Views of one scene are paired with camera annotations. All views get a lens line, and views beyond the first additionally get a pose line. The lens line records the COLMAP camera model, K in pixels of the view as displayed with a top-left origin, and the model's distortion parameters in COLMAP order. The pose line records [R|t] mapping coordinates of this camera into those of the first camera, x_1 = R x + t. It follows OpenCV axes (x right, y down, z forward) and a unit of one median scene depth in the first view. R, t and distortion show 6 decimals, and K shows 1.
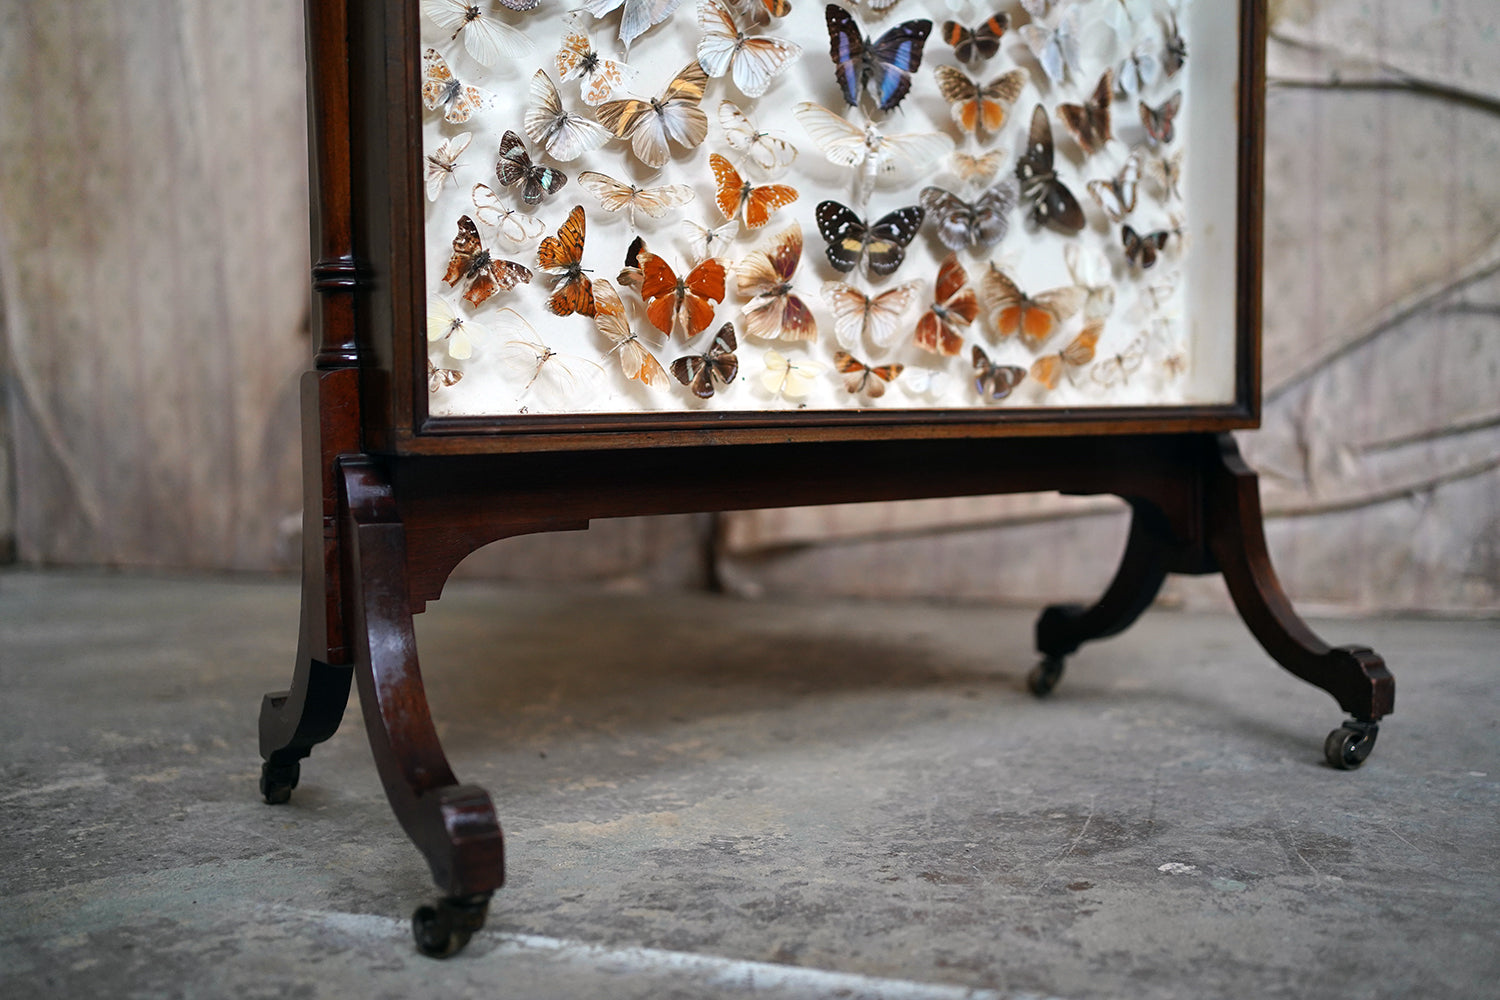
lens RADIAL K [[1512.7, 0, 739.1], [0, 1512.7, 491.4], [0, 0, 1]] dist [0.019598, 0.000000]
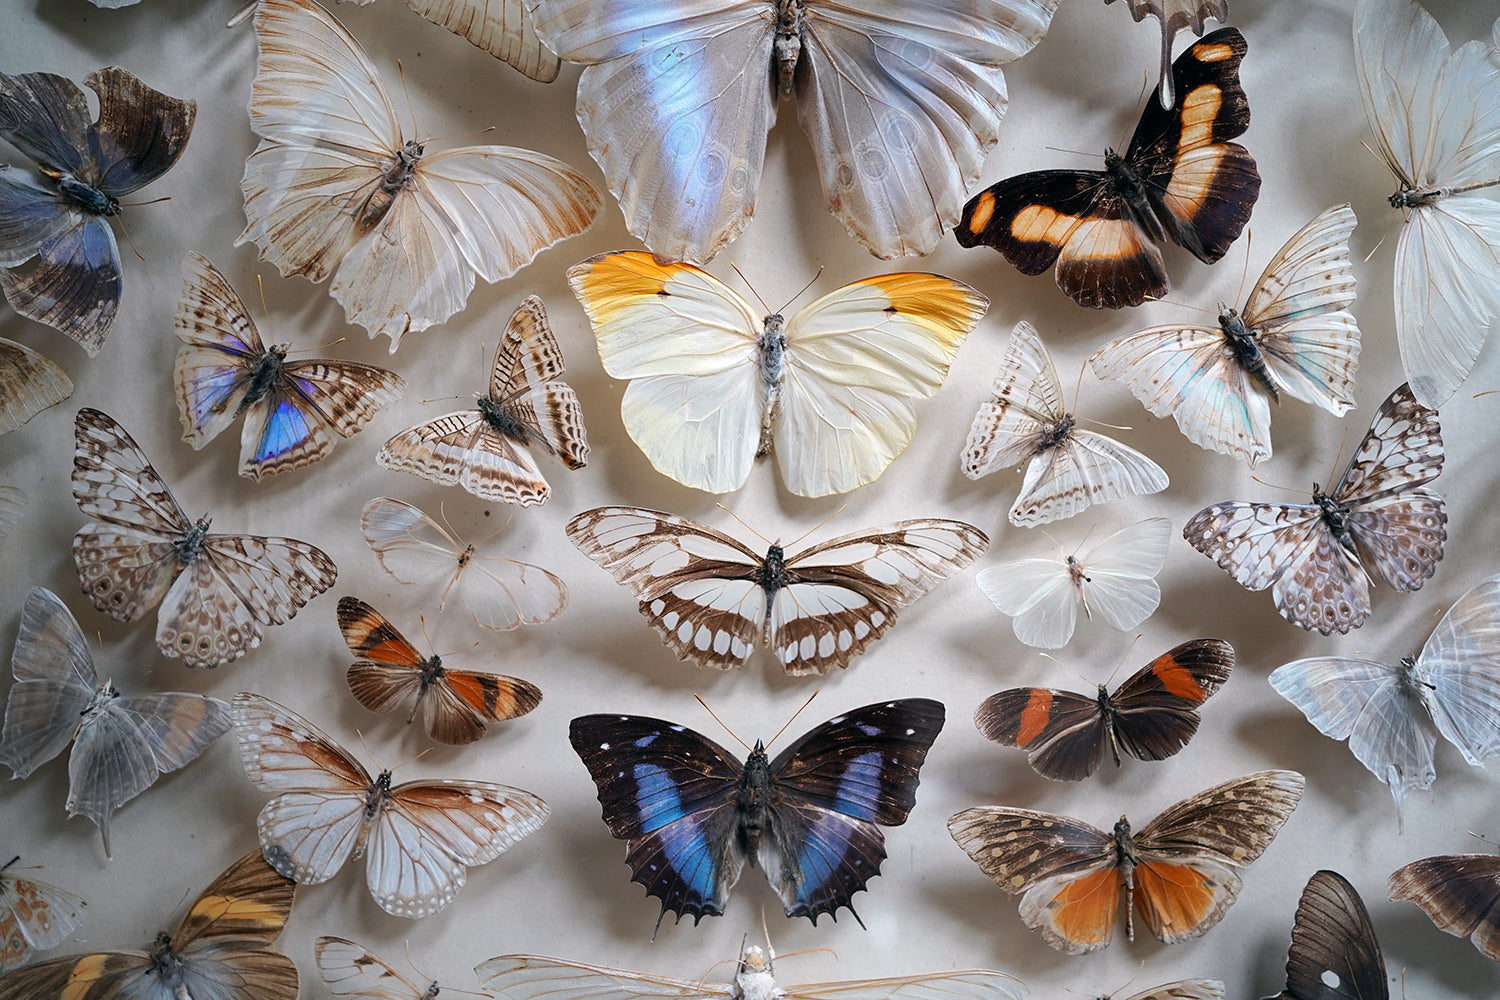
lens RADIAL K [[1512.7, 0, 736.7], [0, 1512.7, 476.4], [0, 0, 1]] dist [0.019598, 0.000000]
pose [[0.832309, 0.057588, -0.551312, 0.295897], [-0.053142, 0.998297, 0.024050, -0.376395], [0.551758, 0.009281, 0.833953, 0.649654]]
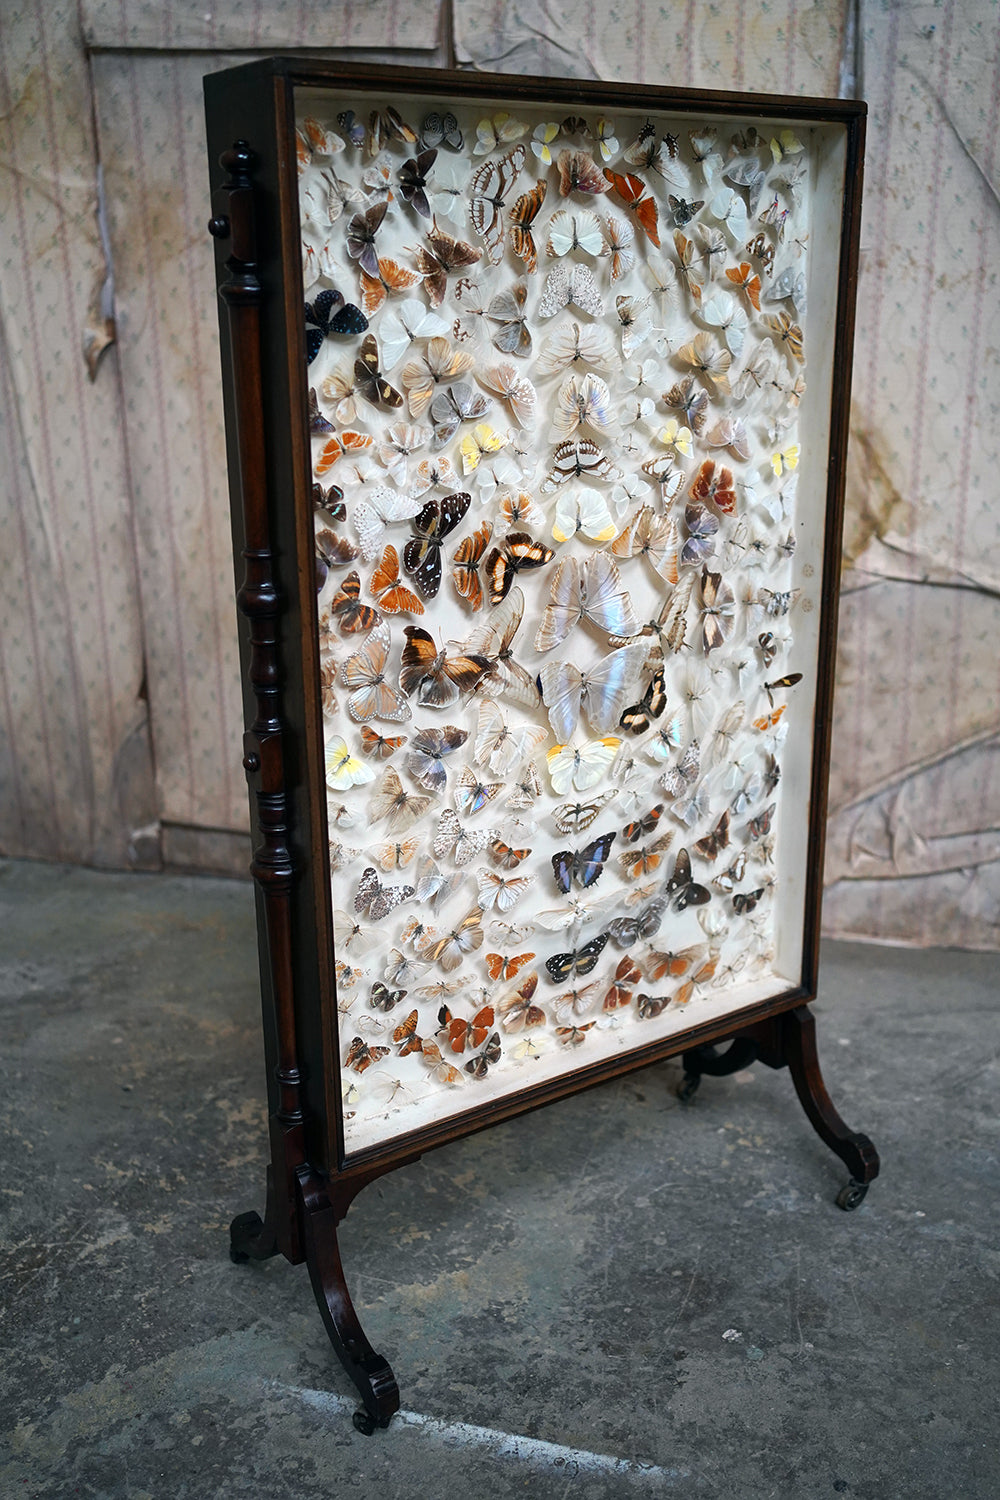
lens RADIAL K [[1512.7, 0, 507.7], [0, 1512.7, 751.7], [0, 0, 1]] dist [0.019598, 0.000000]
pose [[0.999347, -0.011606, 0.034207, -0.046498], [0.003129, 0.971233, 0.238112, -0.794033], [-0.035986, -0.237849, 0.970635, -0.586532]]
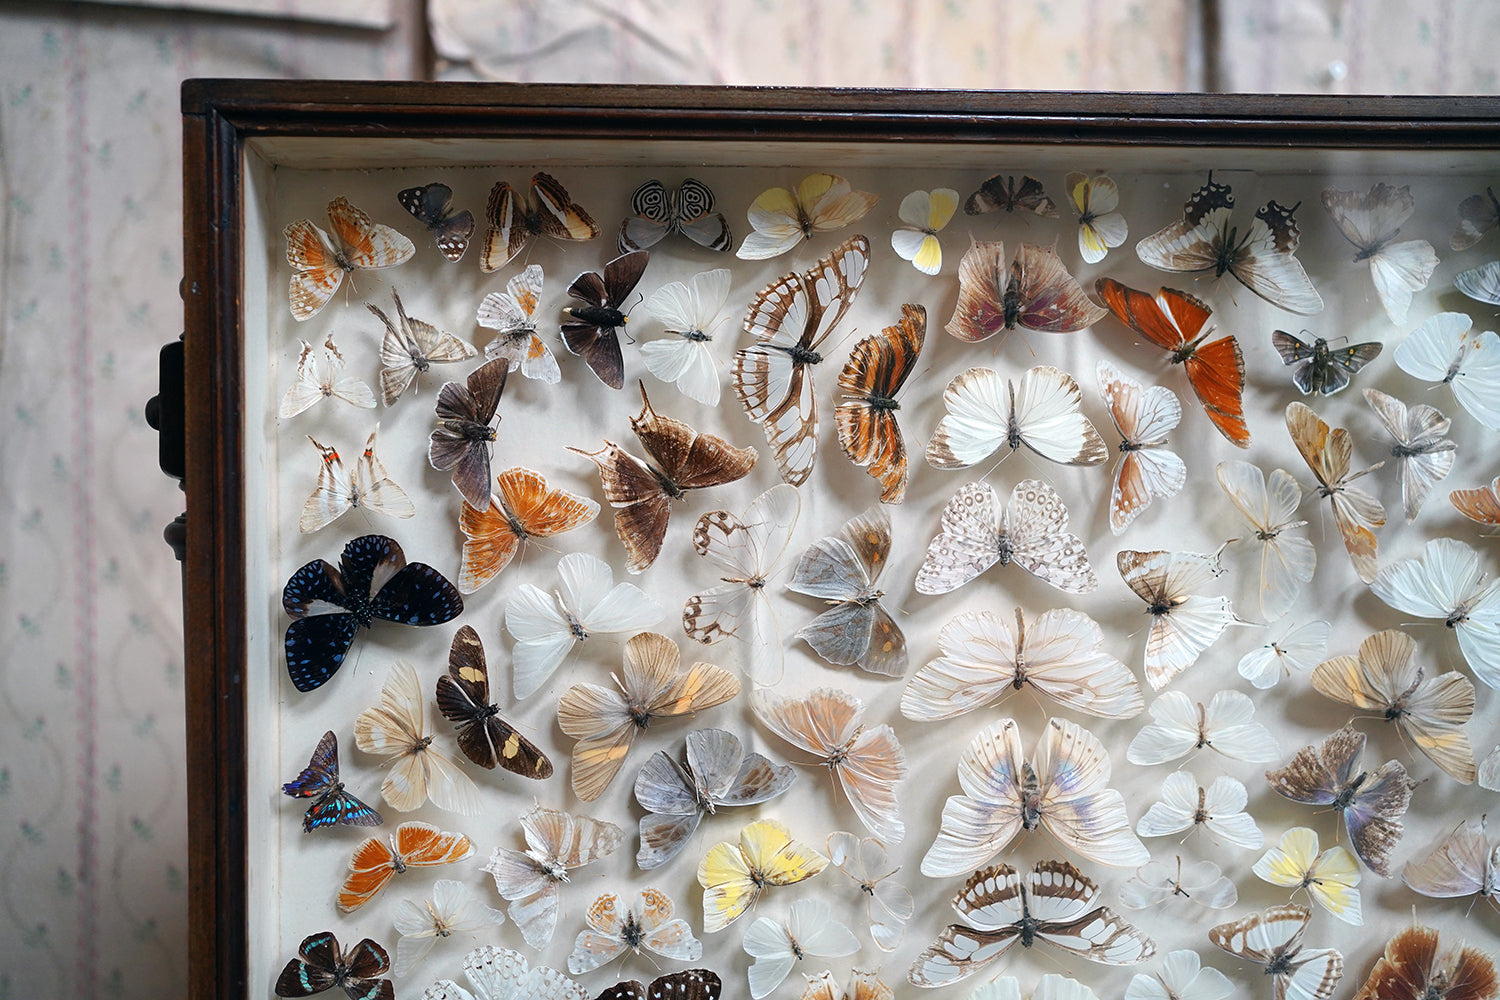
lens RADIAL K [[1512.7, 0, 747.9], [0, 1512.7, 507.3], [0, 0, 1]] dist [0.019598, 0.000000]
pose [[0.885084, 0.019687, -0.465015, 0.277653], [-0.031835, 0.999326, -0.018285, -0.876063], [0.464342, 0.030987, 0.885114, 0.315430]]
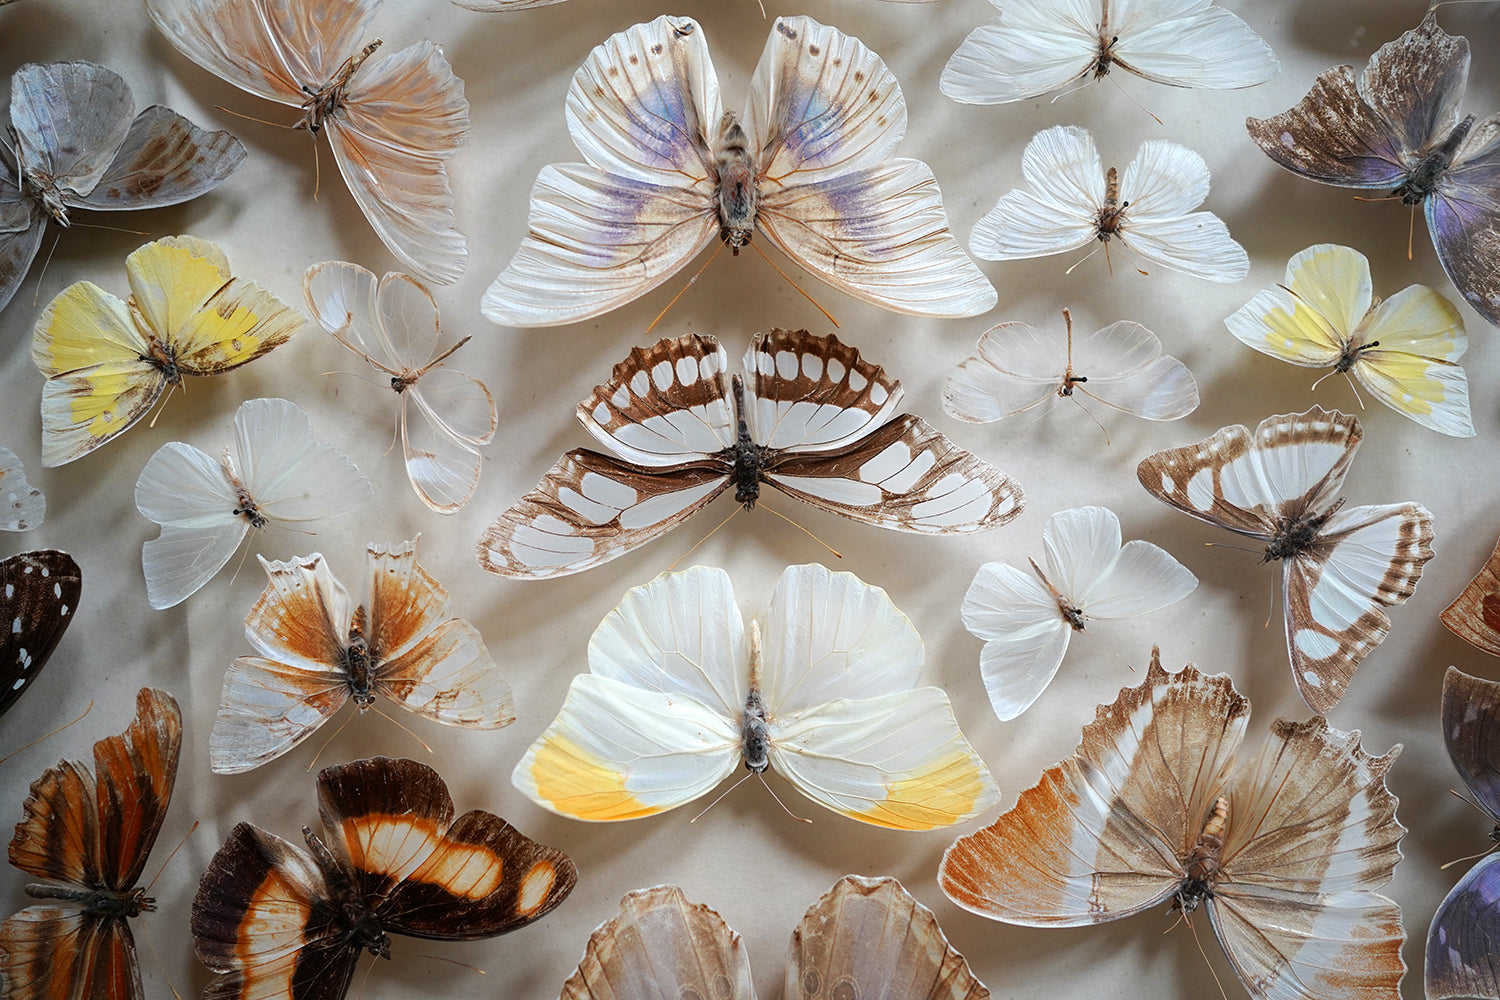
lens RADIAL K [[1512.7, 0, 745.8], [0, 1512.7, 498.6], [0, 0, 1]] dist [0.019598, 0.000000]
pose [[0.845913, -0.026149, -0.532680, 0.248385], [-0.002644, 0.998579, -0.053218, -0.683935], [0.533314, 0.046426, 0.844642, 0.700661]]
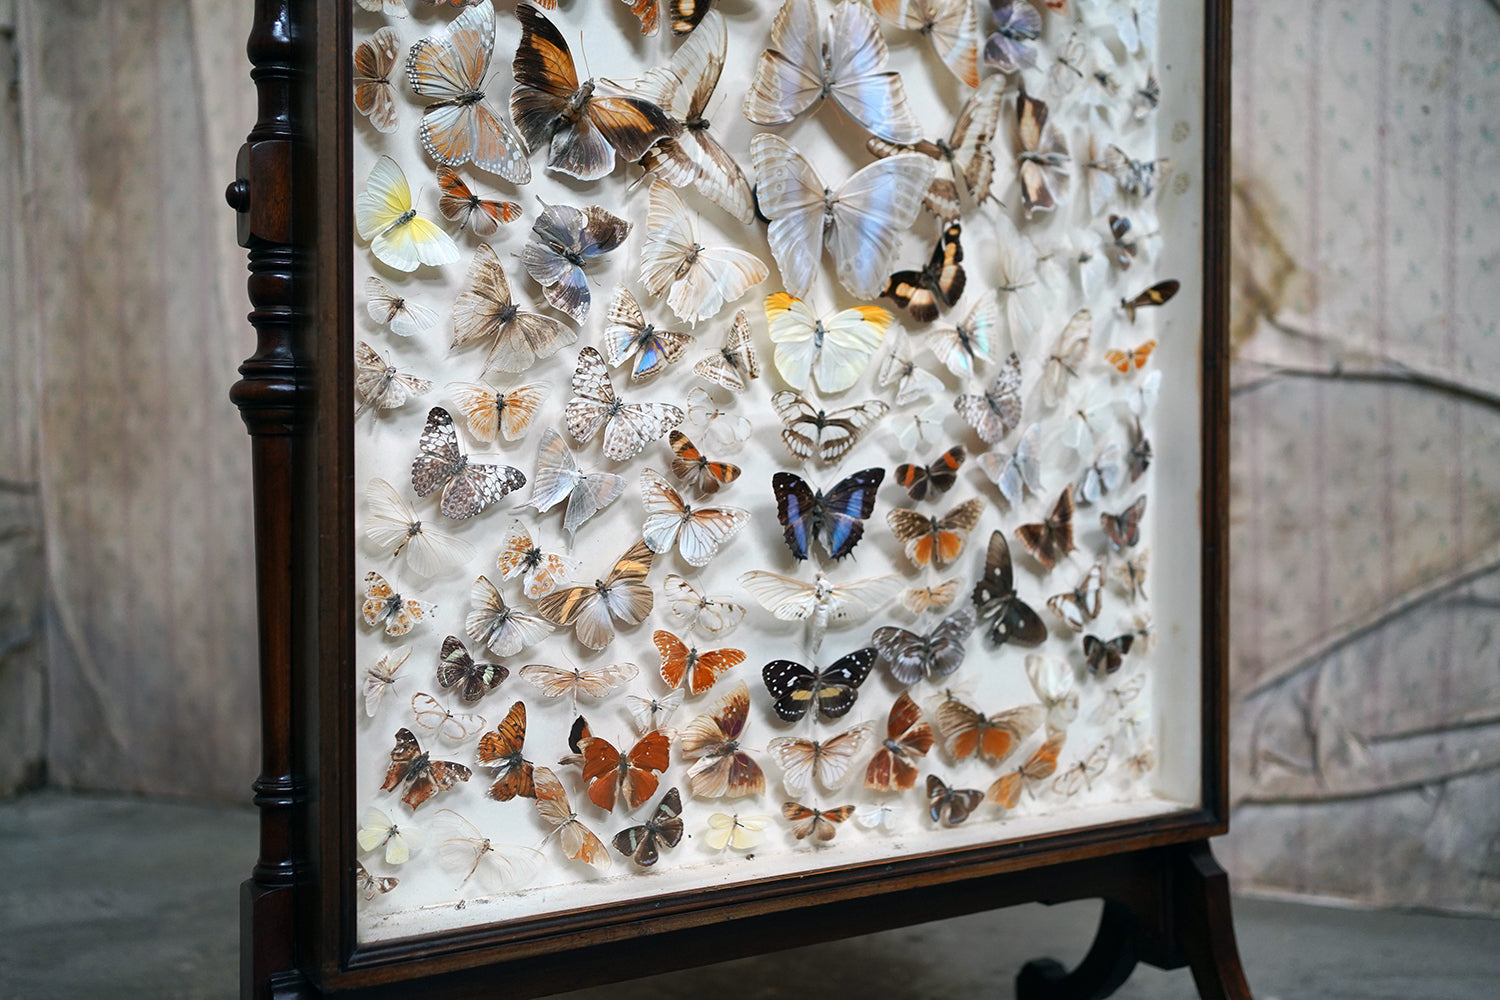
lens RADIAL K [[1512.7, 0, 747.0], [0, 1512.7, 489.9], [0, 0, 1]] dist [0.019598, 0.000000]
pose [[0.999187, 0.008297, -0.039461, 0.076053], [-0.010328, 0.998618, -0.051534, -0.243833], [0.038979, 0.051899, 0.997891, -0.020011]]
